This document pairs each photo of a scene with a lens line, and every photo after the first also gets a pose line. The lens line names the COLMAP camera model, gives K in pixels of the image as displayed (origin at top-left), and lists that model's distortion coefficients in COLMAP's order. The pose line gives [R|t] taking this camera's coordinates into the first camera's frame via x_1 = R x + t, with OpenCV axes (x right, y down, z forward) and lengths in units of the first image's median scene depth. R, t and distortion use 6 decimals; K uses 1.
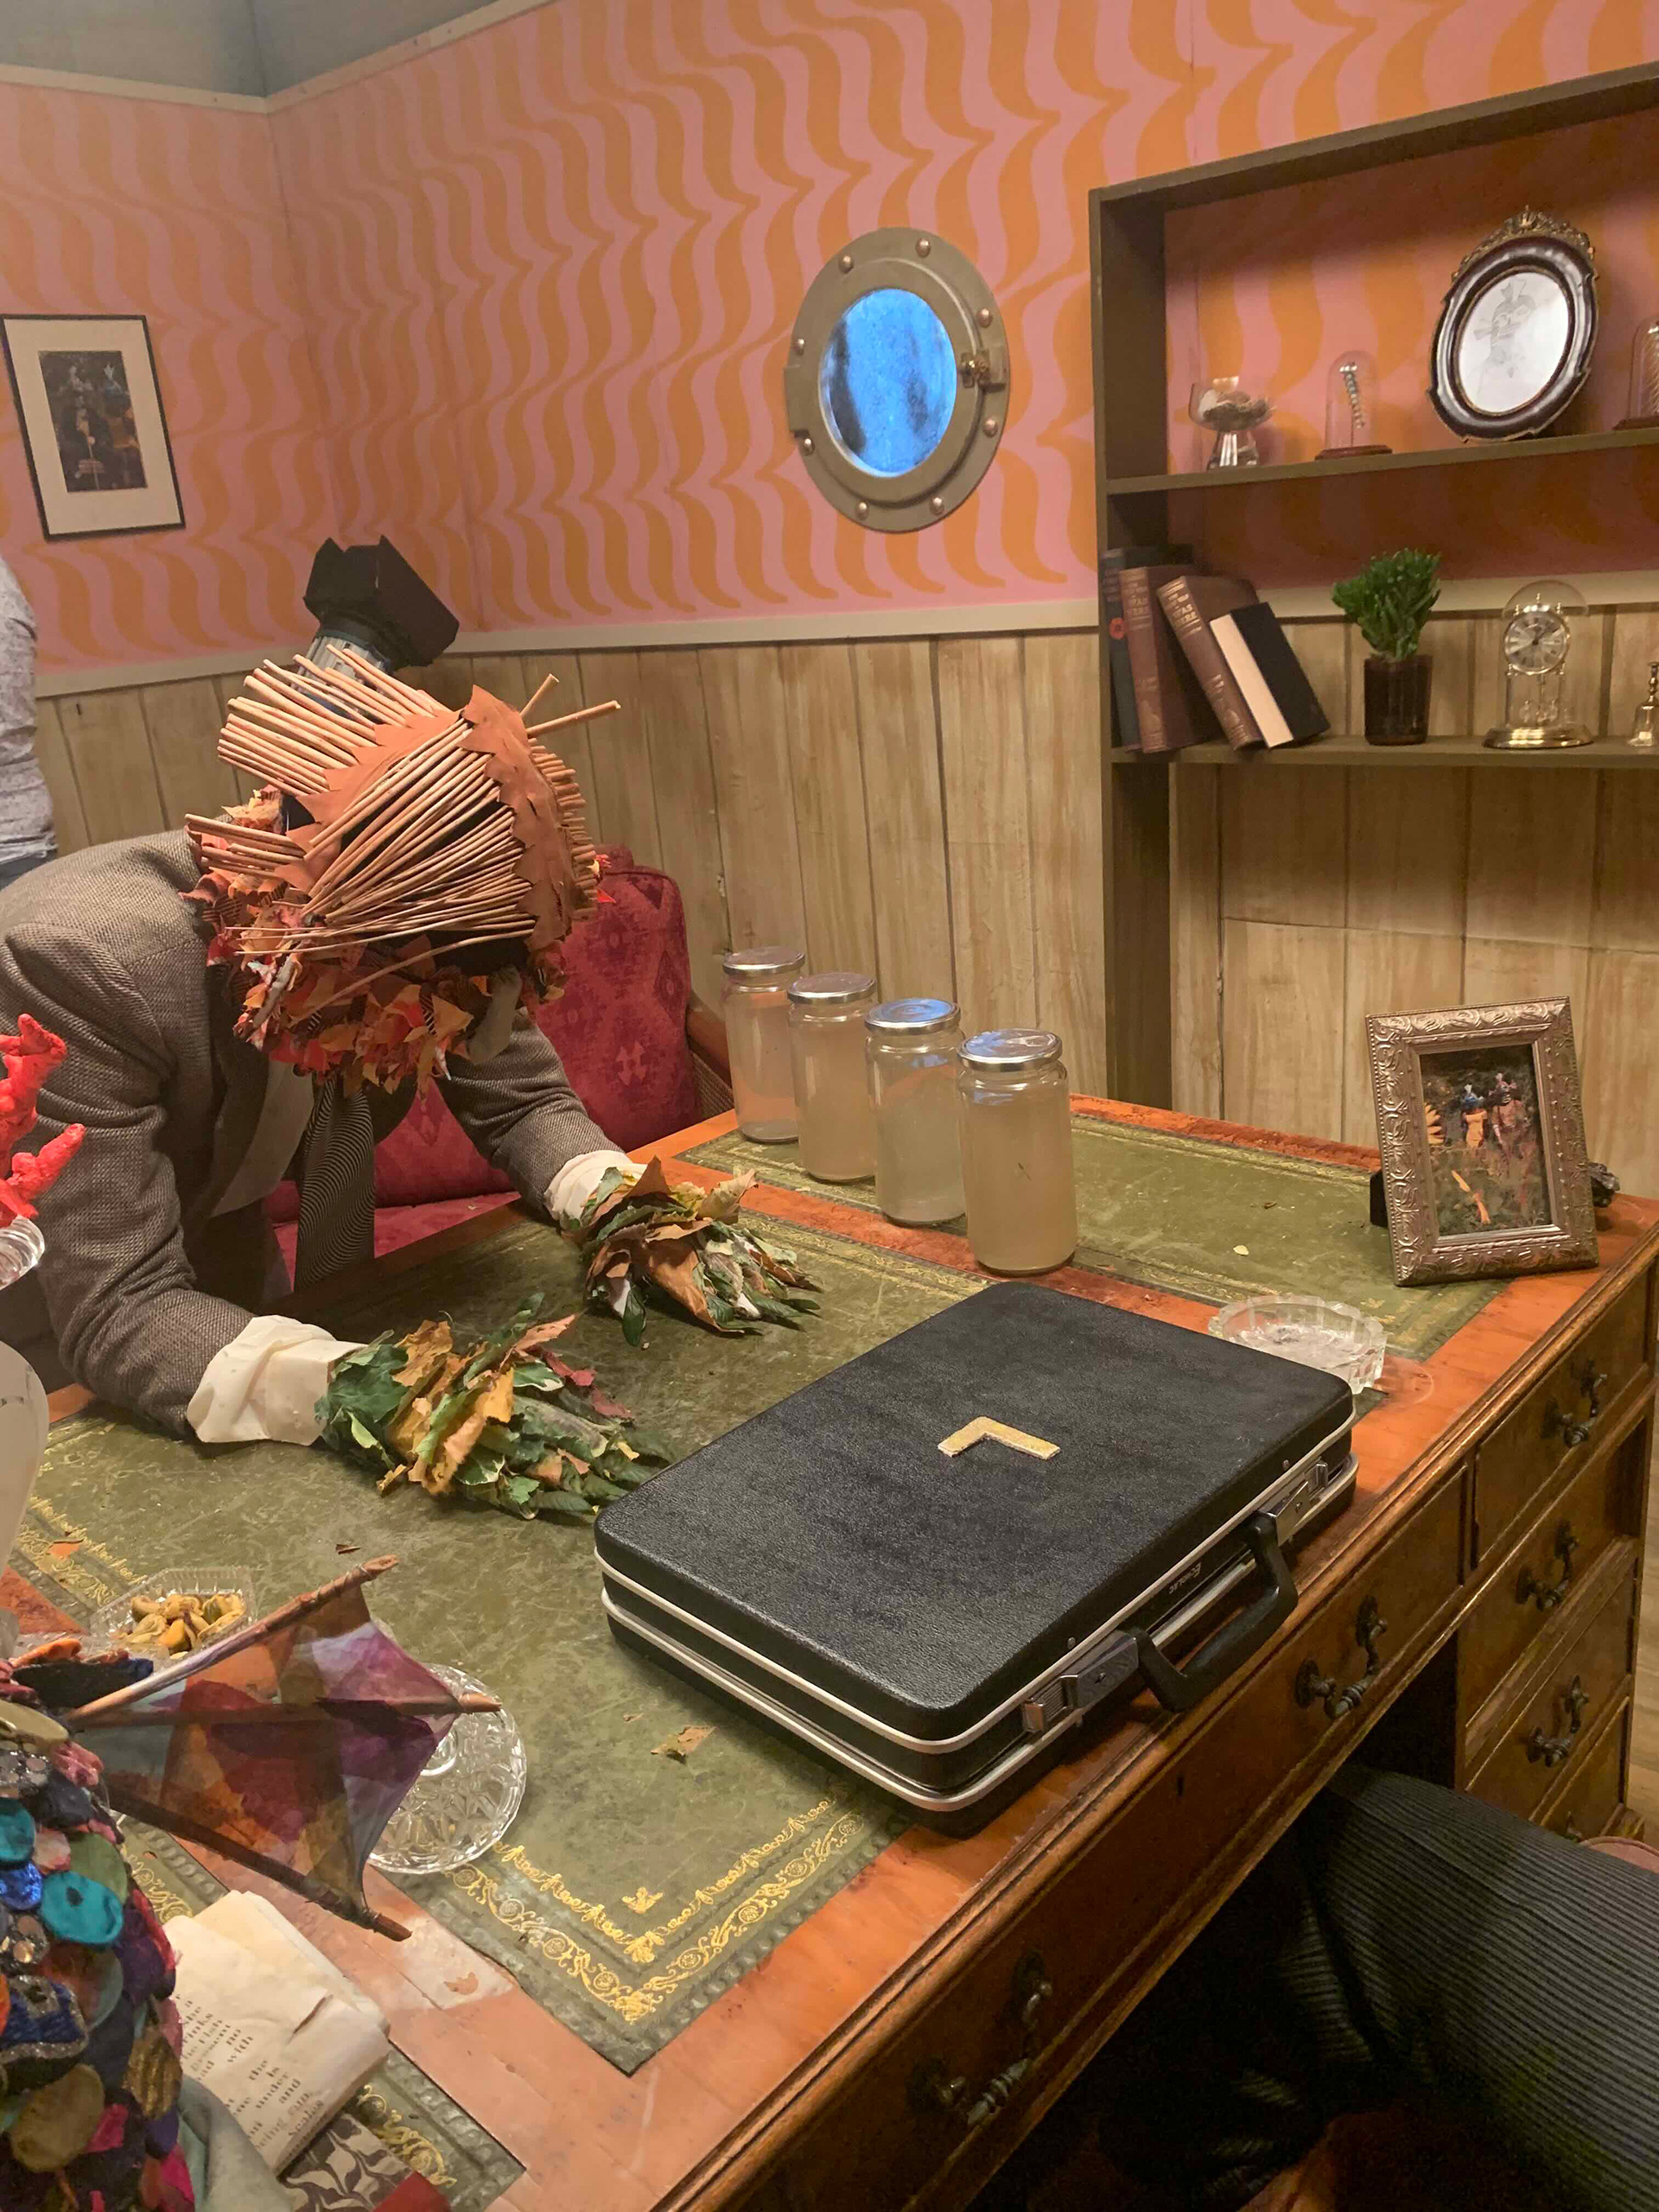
lens RADIAL K [[1706.5, 0, 829.5], [0, 1706.5, 1106.0], [0, 0, 1]] dist [0.002657, 0.002414]
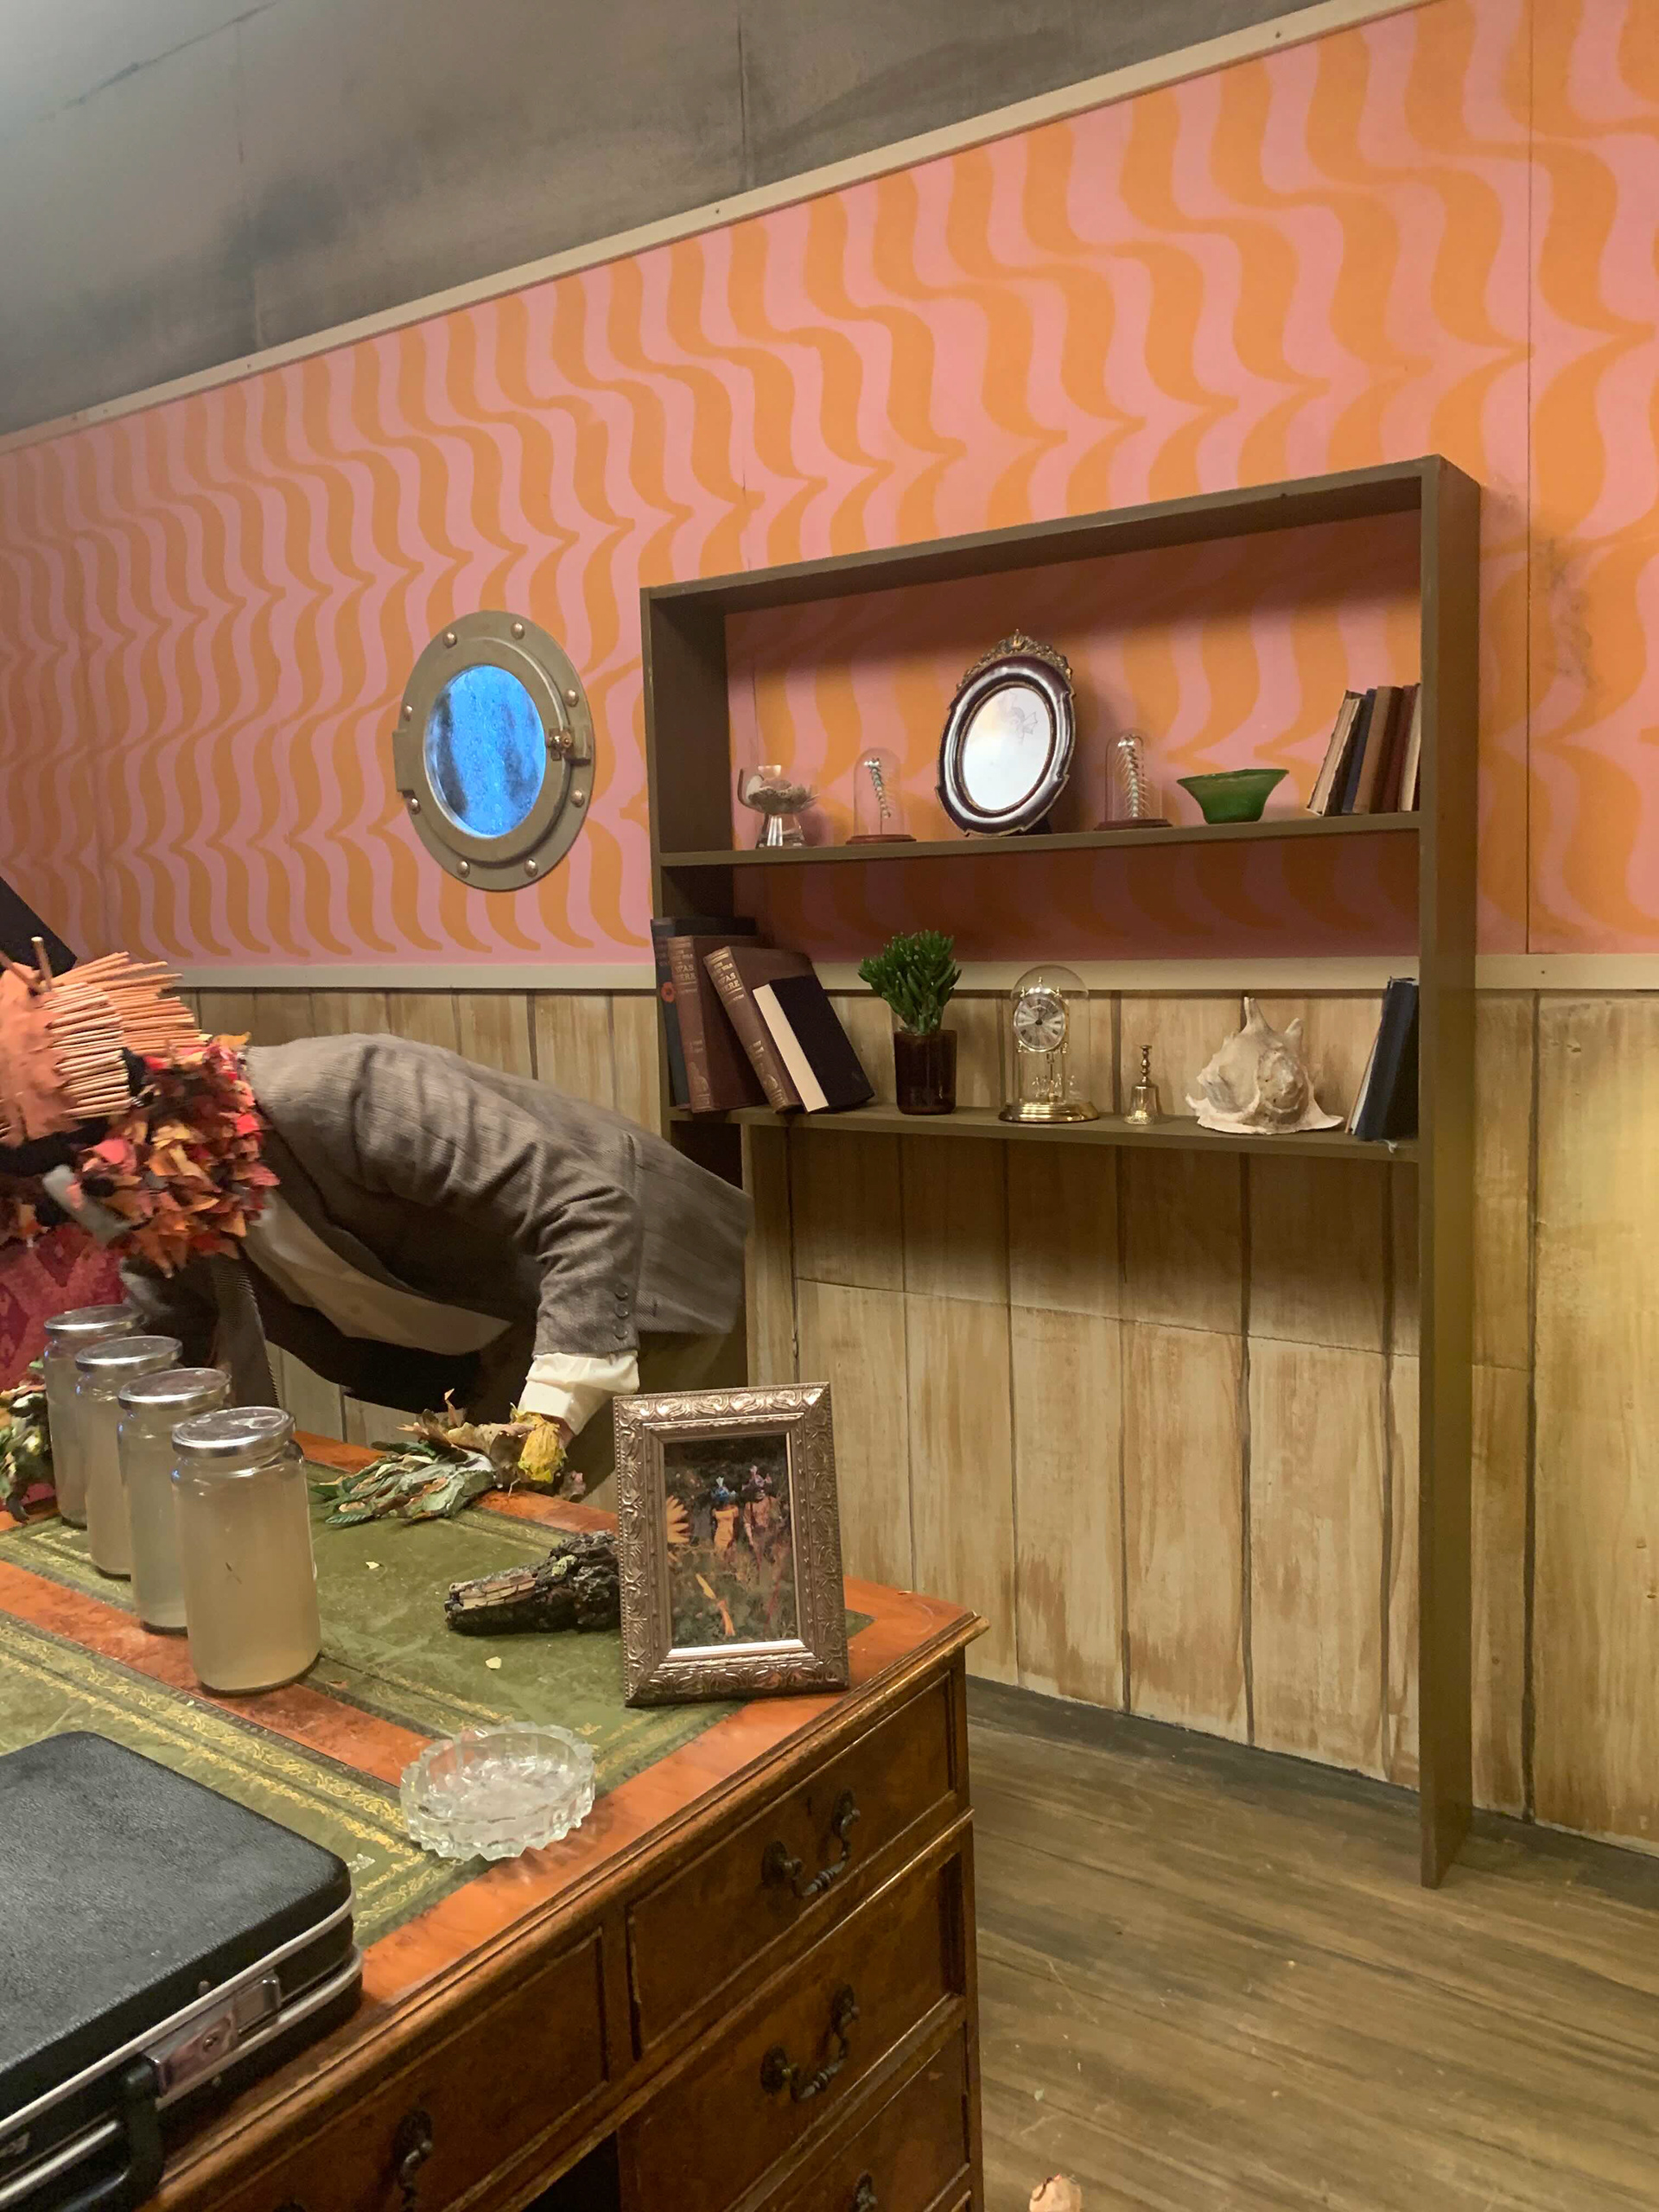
lens RADIAL K [[1682.9, 0, 829.5], [0, 1682.9, 1106.0], [0, 0, 1]] dist [0.120588, -0.215124]
pose [[0.993752, 0.036155, 0.105593, 0.163639], [-0.014354, 0.979623, -0.200330, -0.013666], [-0.110685, 0.197563, 0.974021, 0.025153]]
